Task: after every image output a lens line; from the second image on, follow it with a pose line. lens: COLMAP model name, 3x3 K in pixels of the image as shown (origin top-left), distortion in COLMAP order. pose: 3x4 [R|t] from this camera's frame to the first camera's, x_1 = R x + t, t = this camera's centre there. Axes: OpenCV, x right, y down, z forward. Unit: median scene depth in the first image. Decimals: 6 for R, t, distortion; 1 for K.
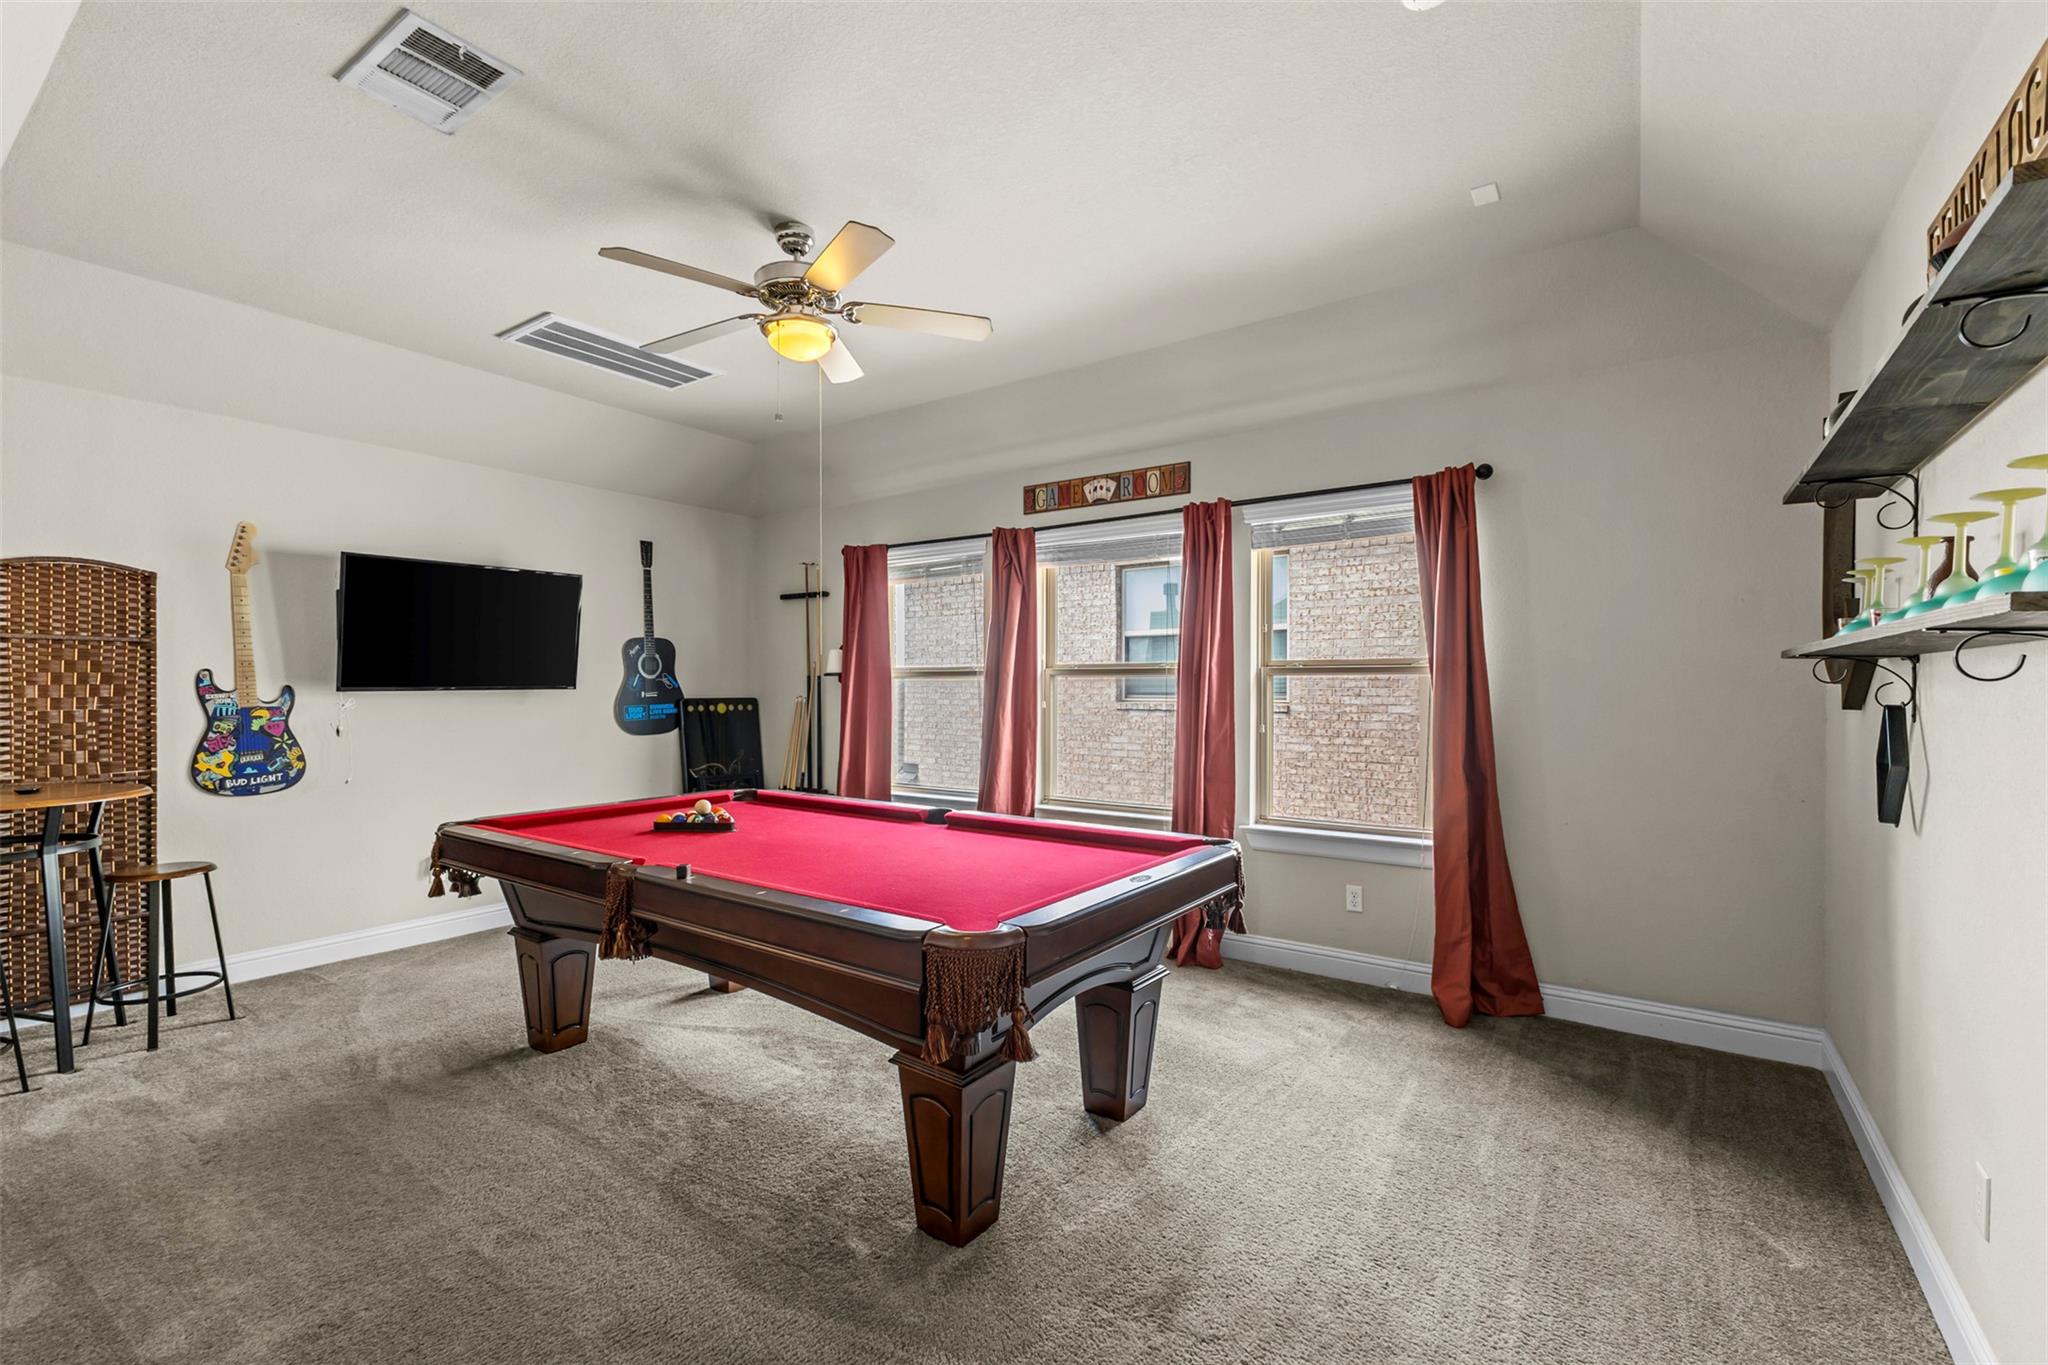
lens RADIAL K [[885.4, 0, 1027.7], [0, 885.4, 677.3], [0, 0, 1]] dist [0.009678, 0.000324]
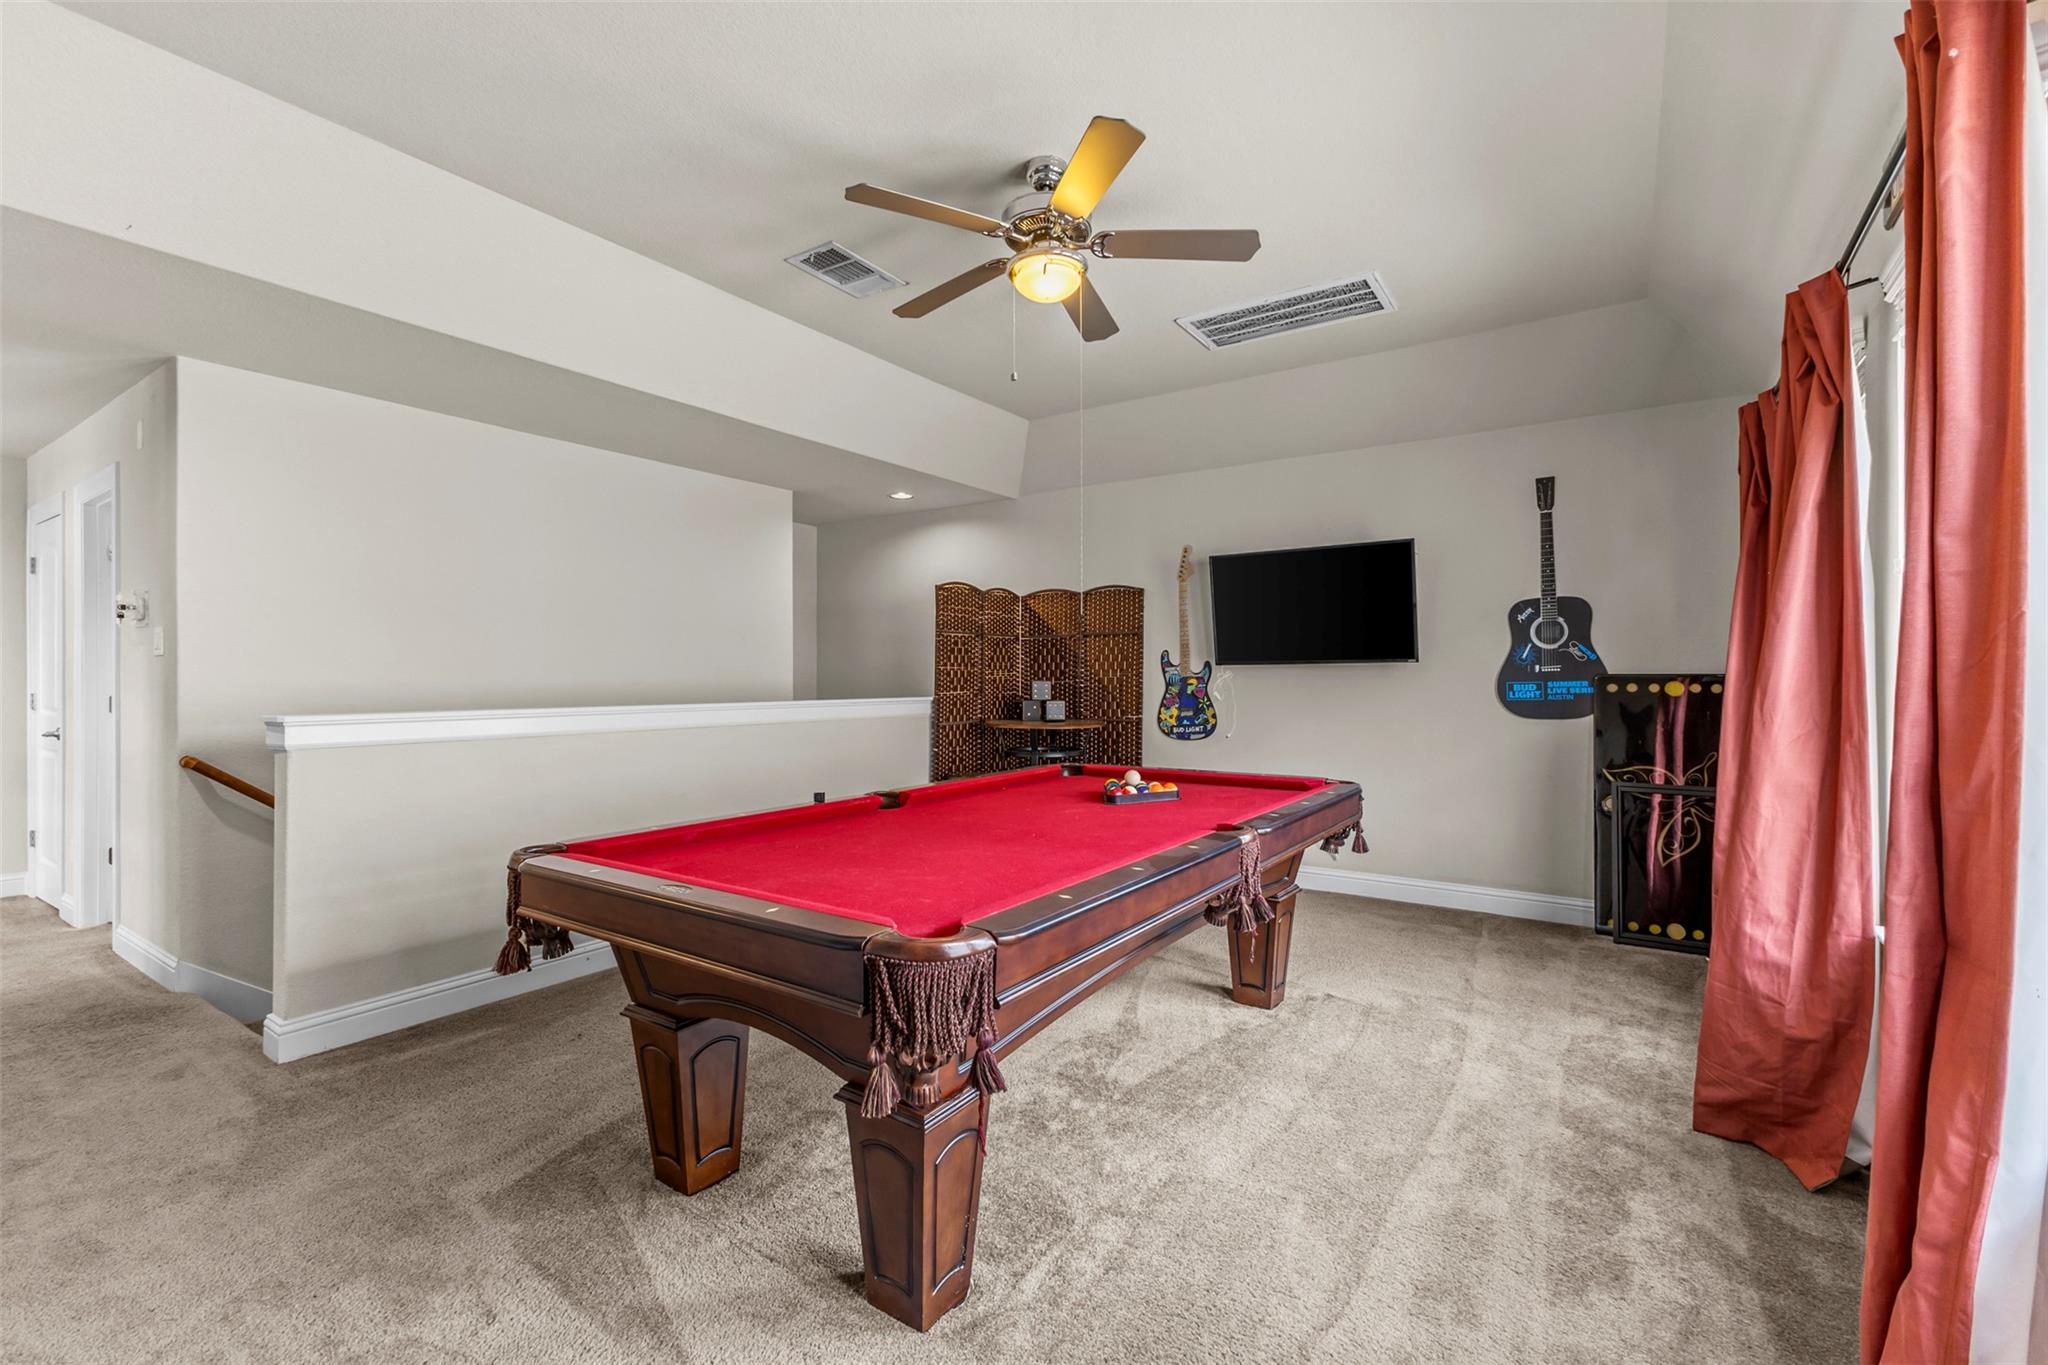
lens RADIAL K [[885.4, 0, 1027.7], [0, 885.4, 677.3], [0, 0, 1]] dist [0.009678, 0.000324]
pose [[0.022345, 0.005232, -0.999737, 0.496268], [0.013099, 0.999899, 0.005526, 0.022550], [0.999665, -0.013219, 0.022274, 0.701745]]
